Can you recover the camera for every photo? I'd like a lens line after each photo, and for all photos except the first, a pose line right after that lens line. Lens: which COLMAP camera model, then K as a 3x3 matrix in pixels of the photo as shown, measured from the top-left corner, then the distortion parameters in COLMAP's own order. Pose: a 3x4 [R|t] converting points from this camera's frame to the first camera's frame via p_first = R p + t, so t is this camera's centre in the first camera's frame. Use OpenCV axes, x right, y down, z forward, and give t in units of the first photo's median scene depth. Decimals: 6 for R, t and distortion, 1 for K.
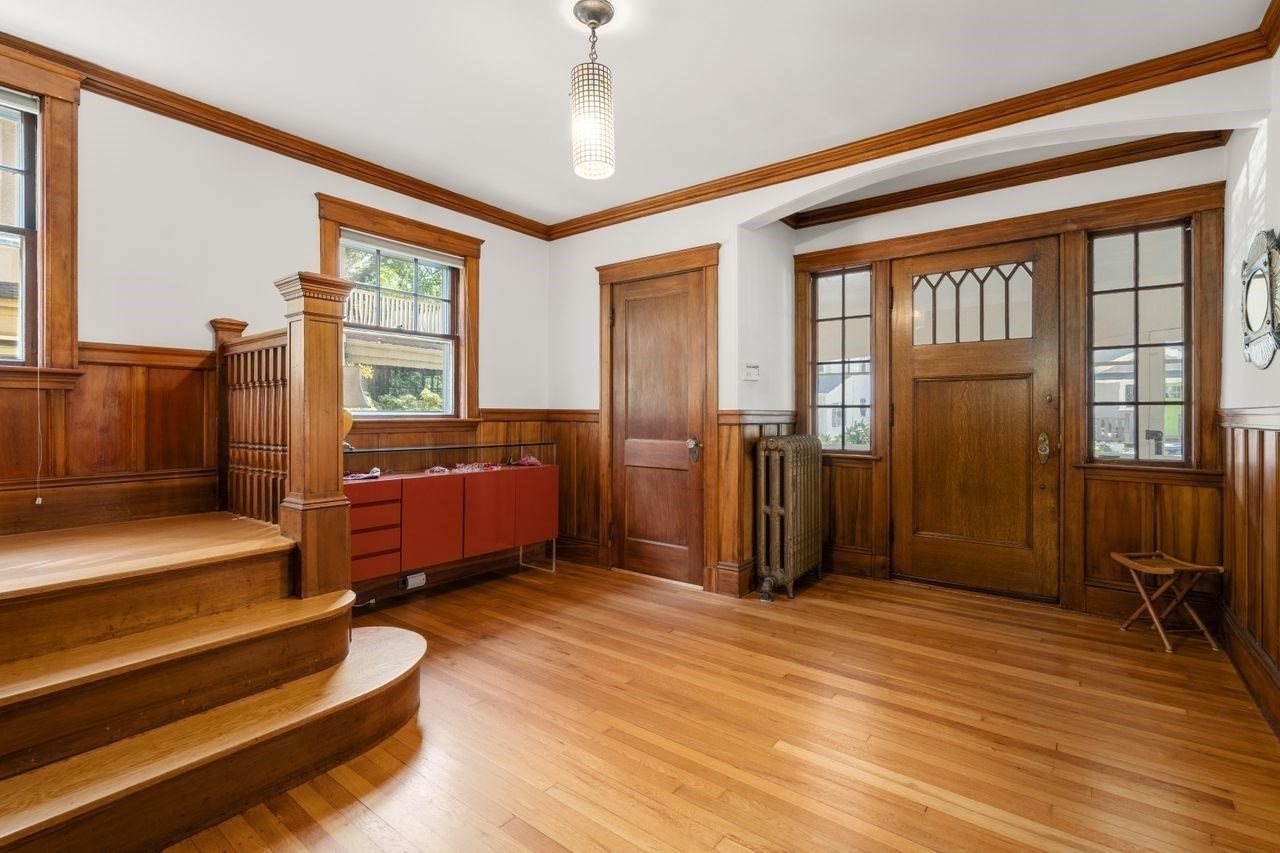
lens RADIAL K [[588.7, 0, 638.7], [0, 588.7, 417.5], [0, 0, 1]] dist [-0.001933, 0.001479]
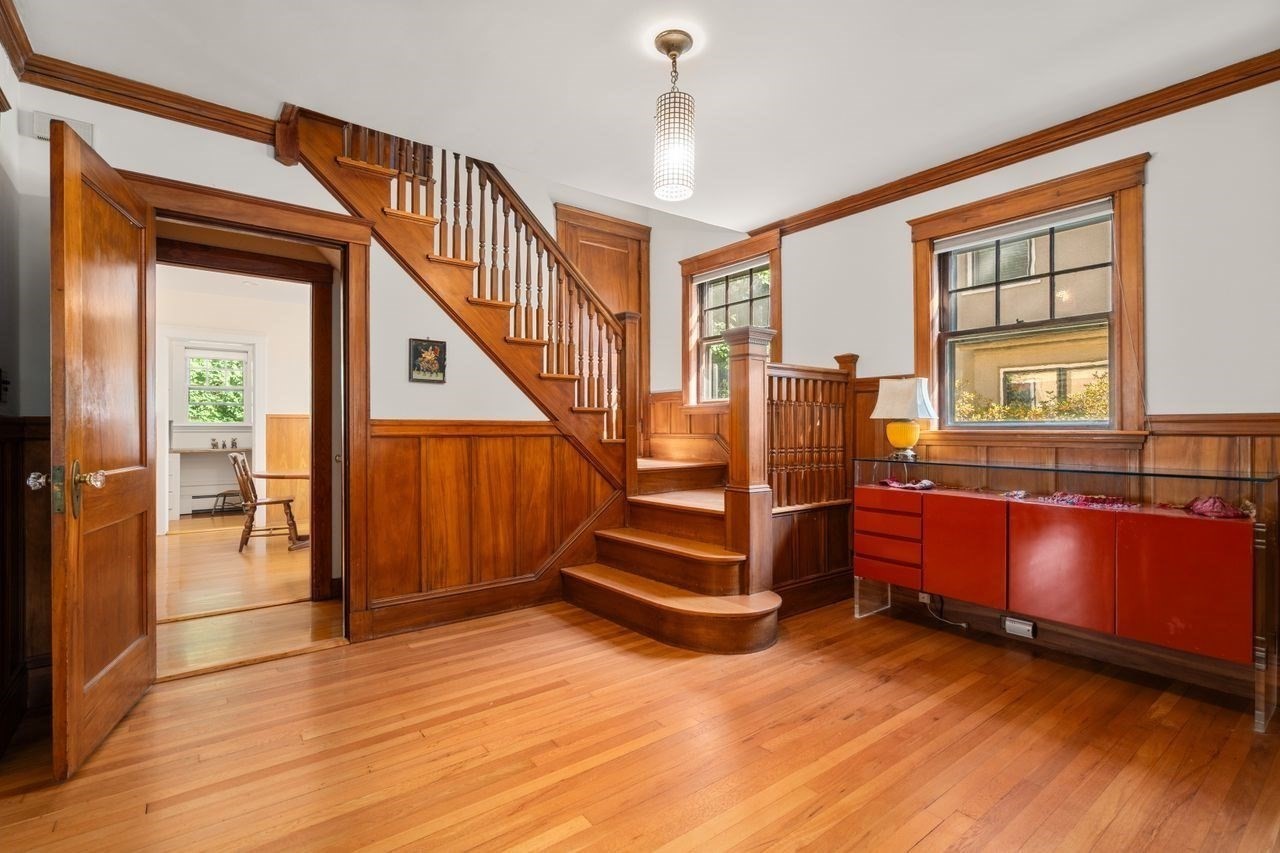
lens RADIAL K [[588.7, 0, 635.8], [0, 588.7, 428.1], [0, 0, 1]] dist [-0.001933, 0.001479]
pose [[-0.252453, -0.001783, -0.967608, 0.615358], [-0.006077, 0.999982, -0.000257, 0.002722], [0.967590, 0.005816, -0.252459, 0.770291]]
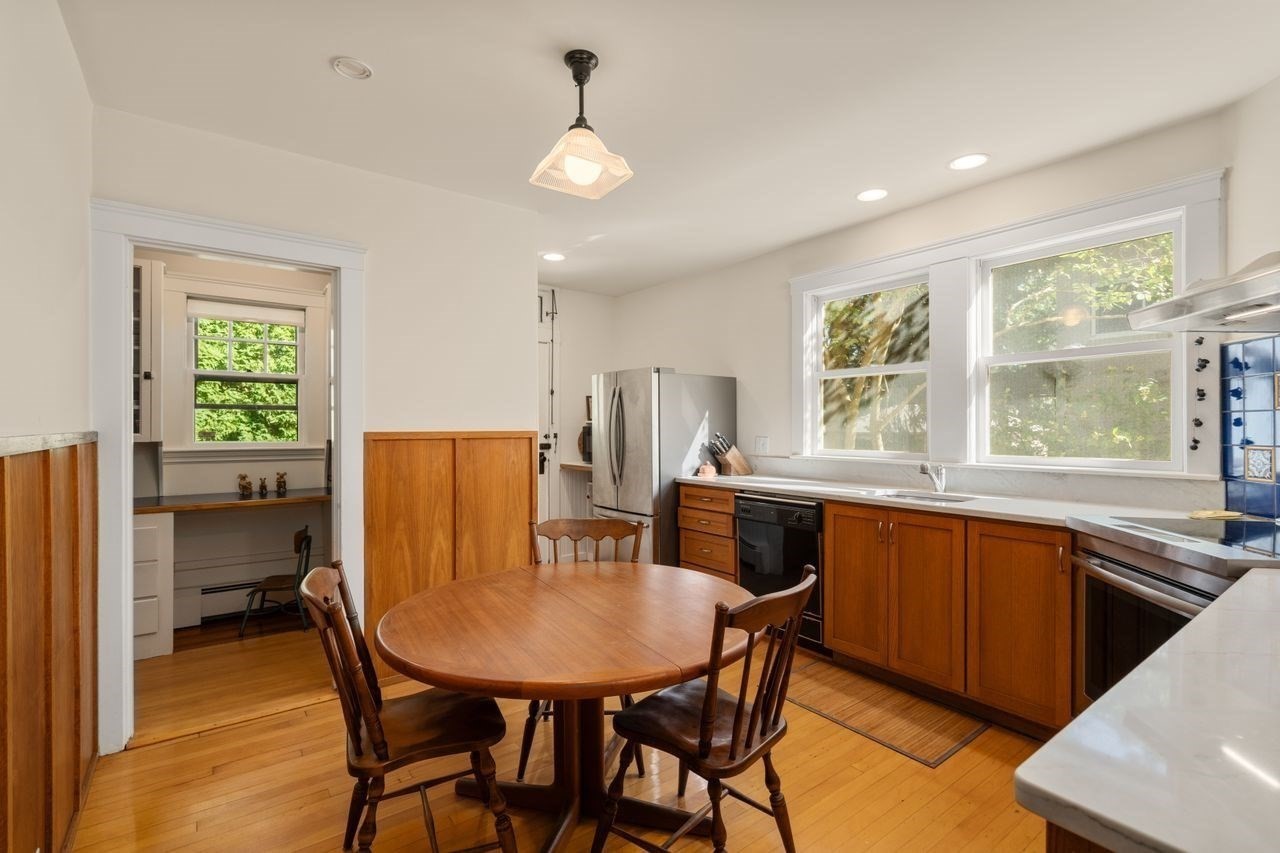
lens RADIAL K [[588.7, 0, 642.4], [0, 588.7, 423.7], [0, 0, 1]] dist [-0.001933, 0.001479]
pose [[-0.270961, -0.006815, -0.962566, 0.447542], [-0.005447, 0.999970, -0.005547, -0.006882], [0.962575, 0.003740, -0.270990, 0.565313]]
